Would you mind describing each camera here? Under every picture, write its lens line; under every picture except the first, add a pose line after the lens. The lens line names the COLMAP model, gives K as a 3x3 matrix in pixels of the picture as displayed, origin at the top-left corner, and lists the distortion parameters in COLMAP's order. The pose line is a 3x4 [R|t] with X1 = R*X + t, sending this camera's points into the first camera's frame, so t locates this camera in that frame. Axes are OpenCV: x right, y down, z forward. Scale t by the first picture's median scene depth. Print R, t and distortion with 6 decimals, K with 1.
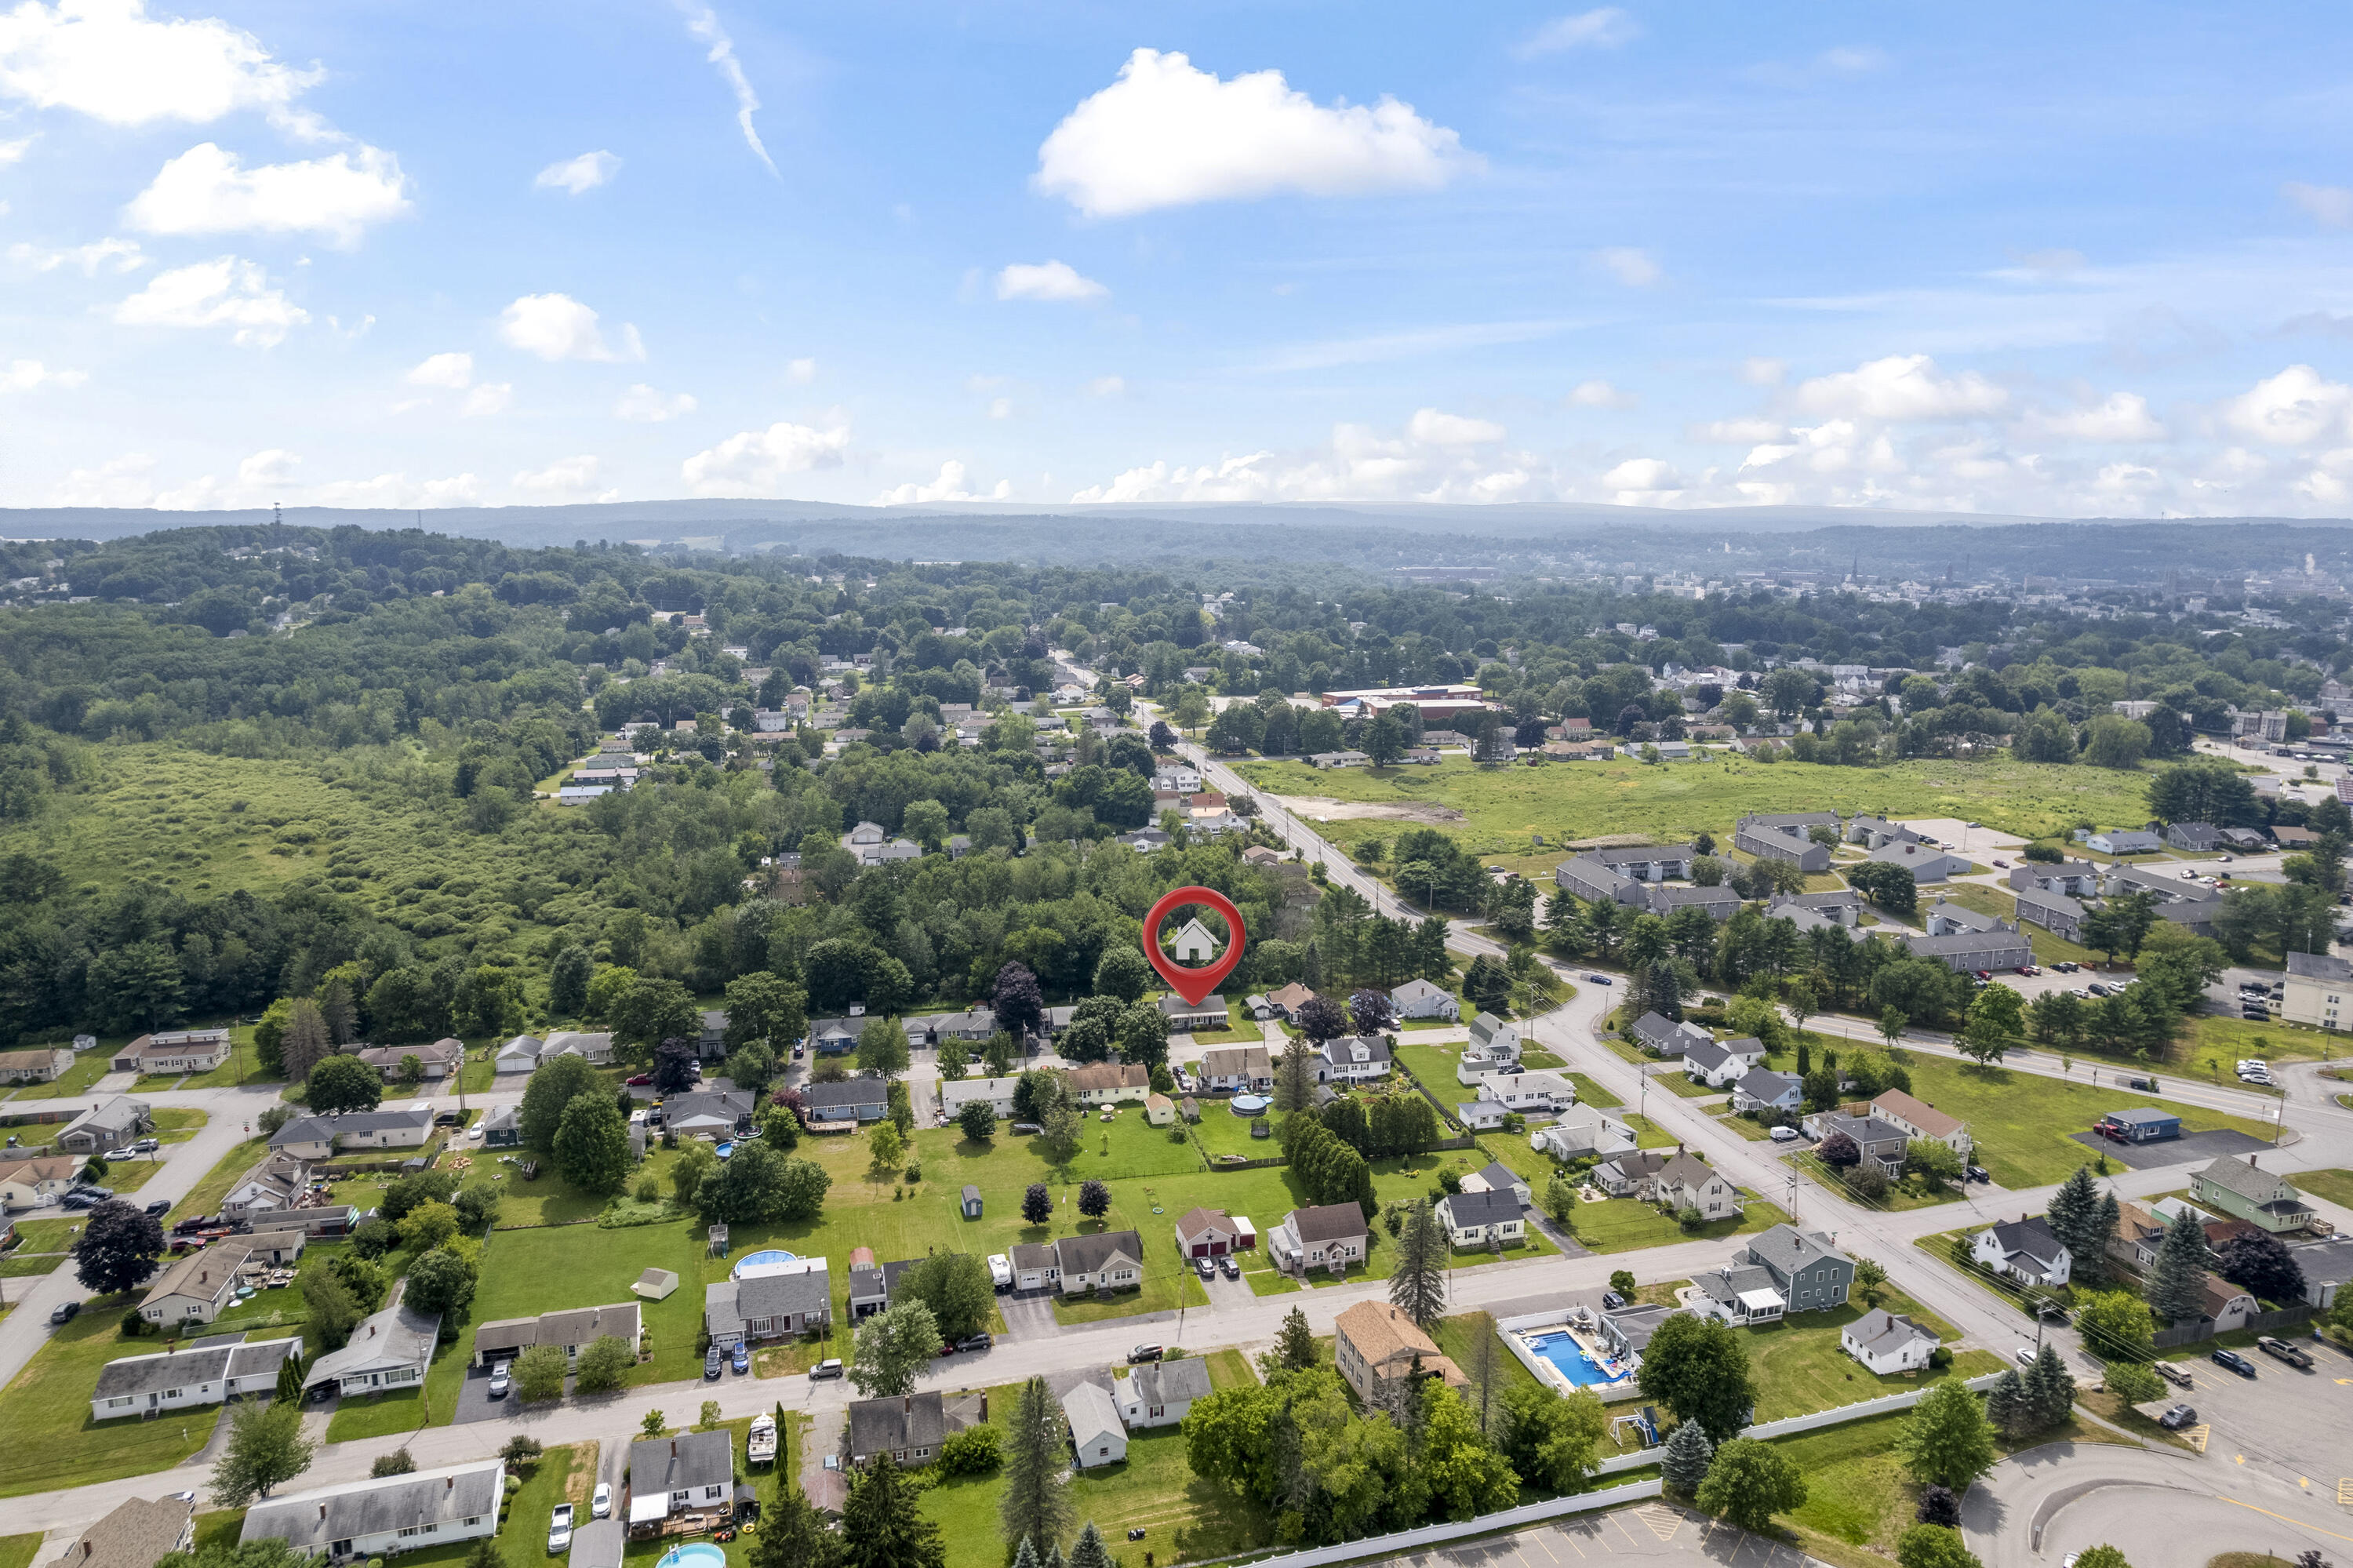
lens RADIAL K [[1555.0, 0, 1209.4], [0, 1555.0, 791.9], [0, 0, 1]] dist [-0.071548, 0.064014]
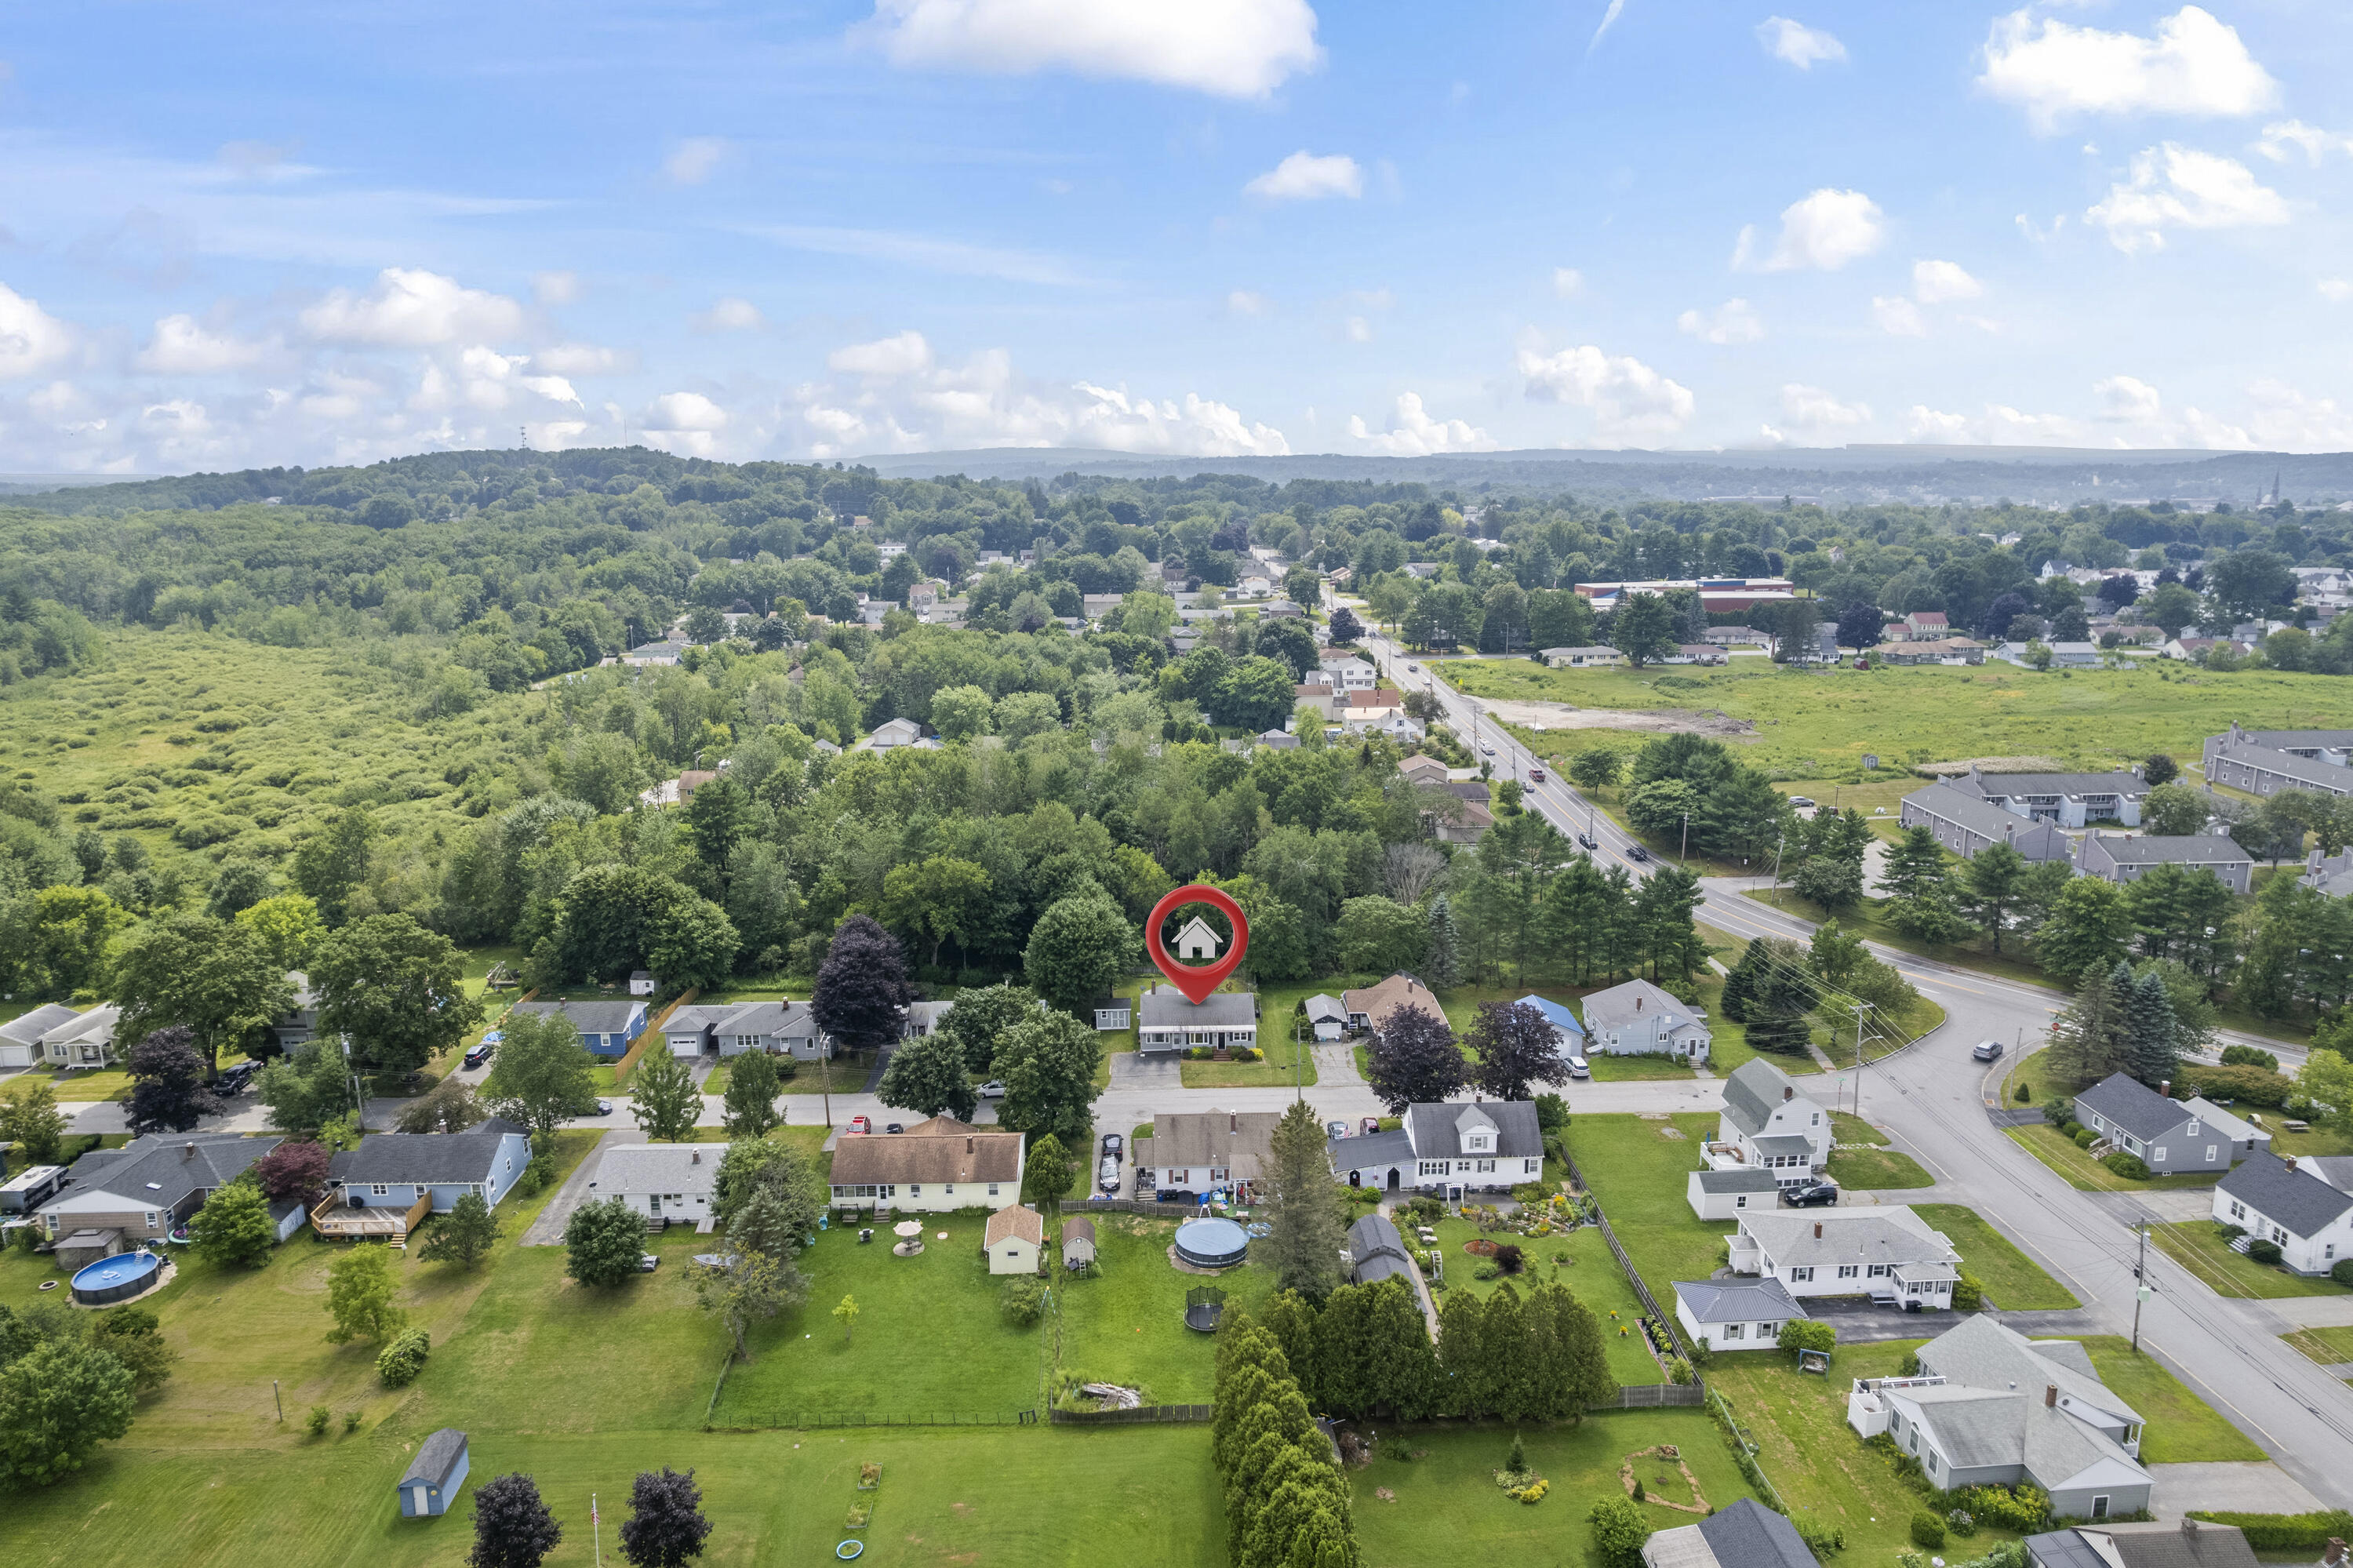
lens RADIAL K [[1555.0, 0, 1209.4], [0, 1555.0, 791.9], [0, 0, 1]] dist [-0.071548, 0.064014]
pose [[0.981638, 0.026339, -0.188925, 0.086021], [-0.021472, 0.999384, 0.027761, 0.042775], [0.189540, -0.023195, 0.981599, 0.433013]]
